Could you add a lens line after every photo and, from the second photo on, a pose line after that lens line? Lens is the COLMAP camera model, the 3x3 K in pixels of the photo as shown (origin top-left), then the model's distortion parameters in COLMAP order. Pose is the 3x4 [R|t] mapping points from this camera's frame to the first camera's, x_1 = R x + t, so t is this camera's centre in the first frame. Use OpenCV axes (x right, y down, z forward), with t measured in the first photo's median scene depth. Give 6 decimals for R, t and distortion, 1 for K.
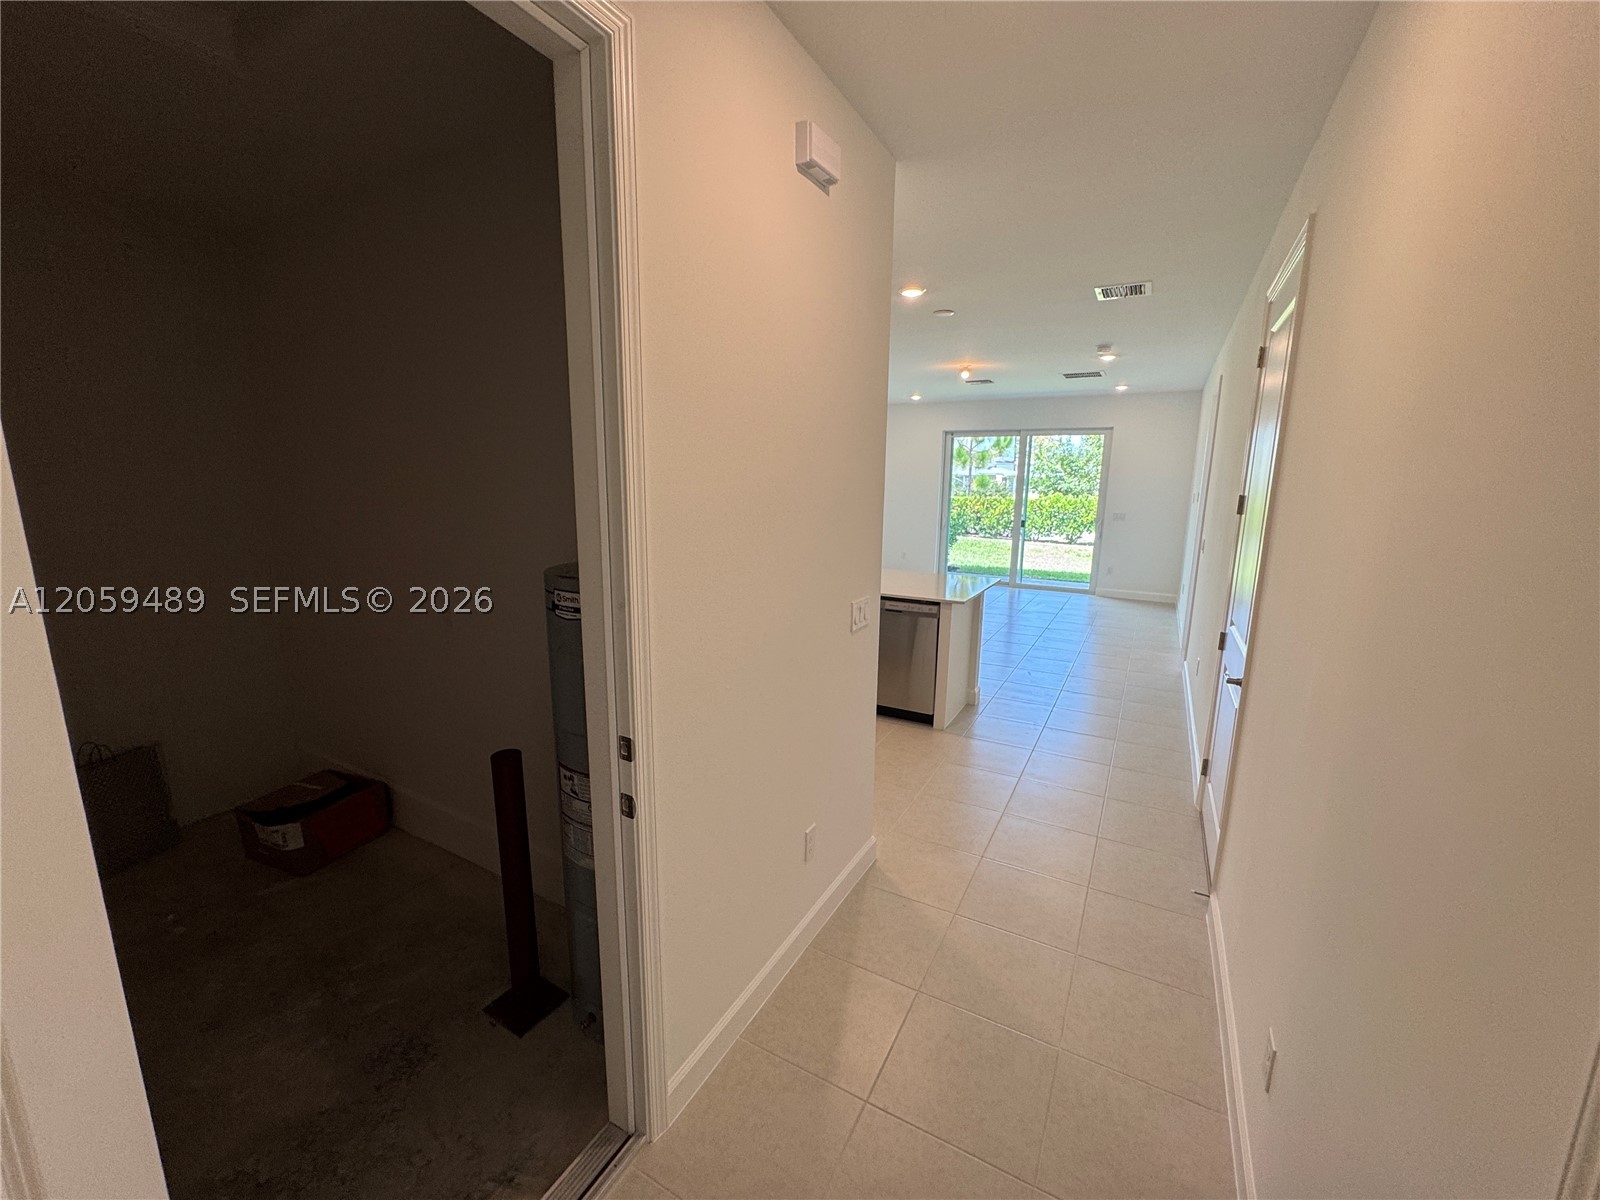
lens RADIAL K [[643.1, 0, 800.0], [0, 643.1, 600.0], [0, 0, 1]] dist [-0.001247, -0.000610]
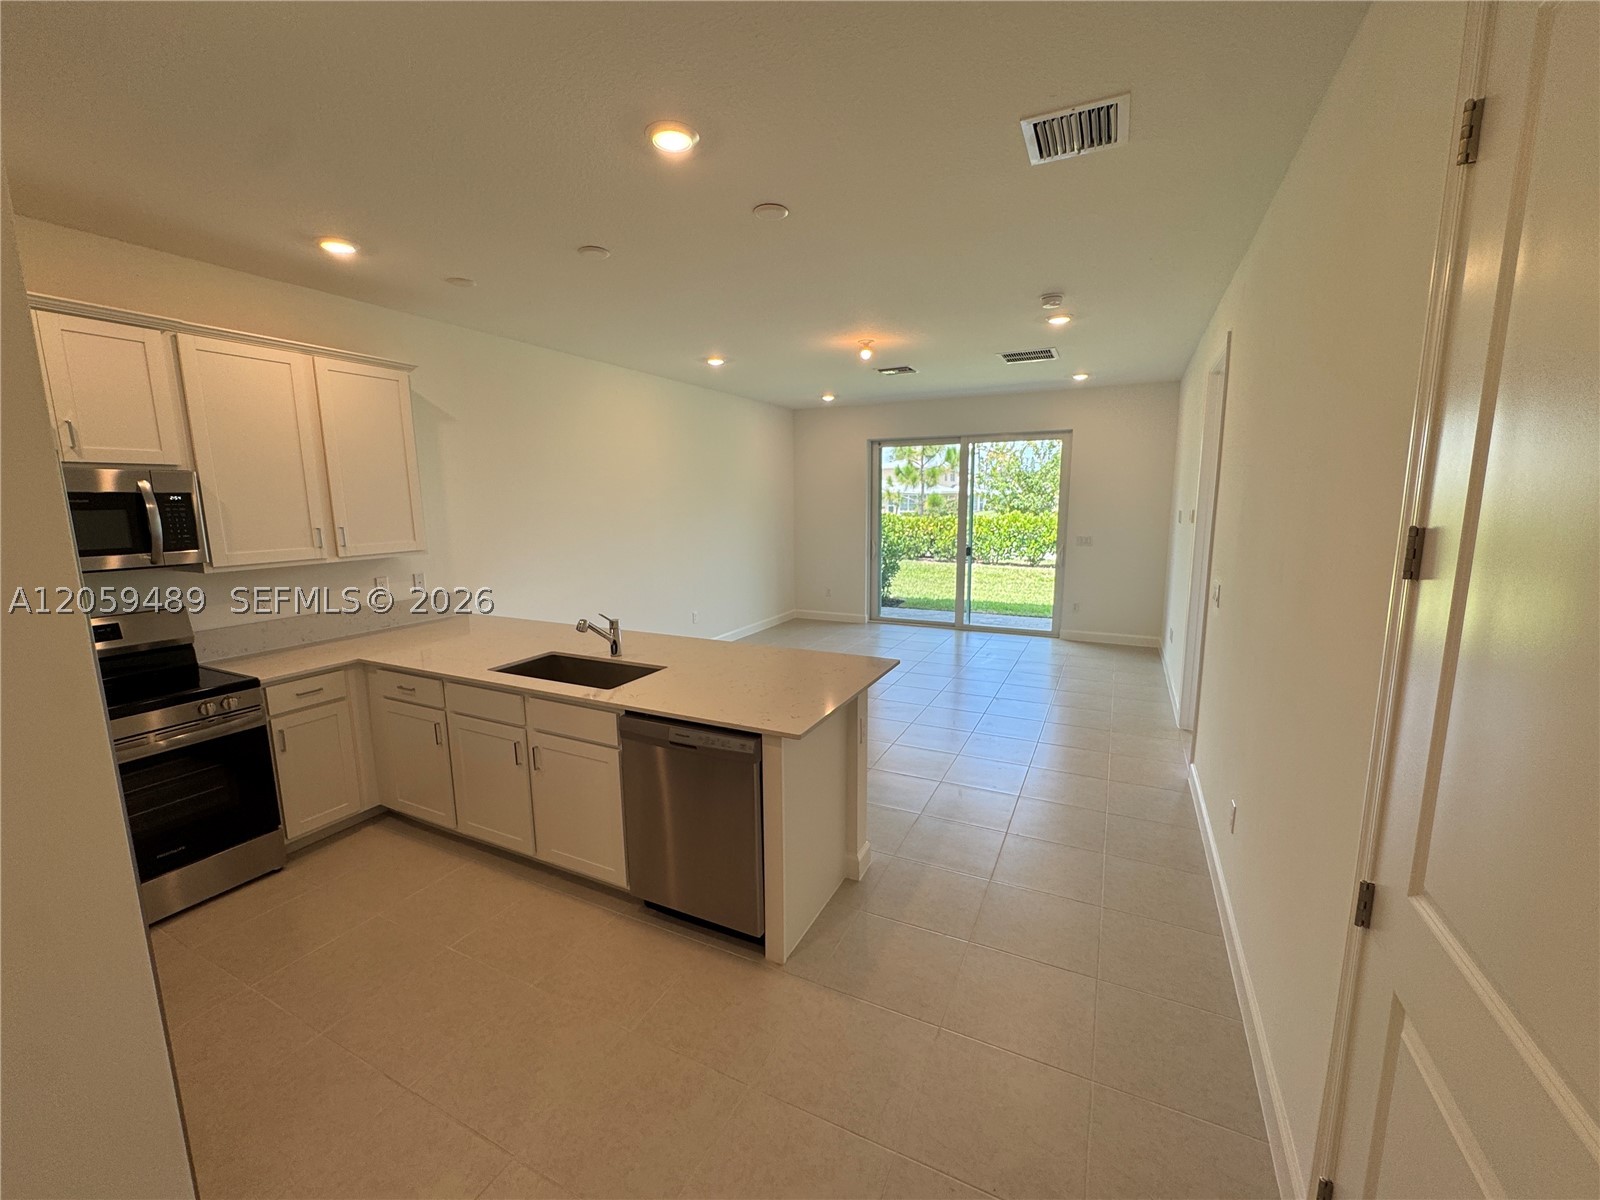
lens RADIAL K [[643.1, 0, 800.0], [0, 643.1, 600.0], [0, 0, 1]] dist [-0.001247, -0.000610]
pose [[0.998729, -0.027574, 0.042179, 0.074622], [0.028962, 0.999047, -0.032641, -0.027985], [-0.041239, 0.033821, 0.998577, 0.151507]]
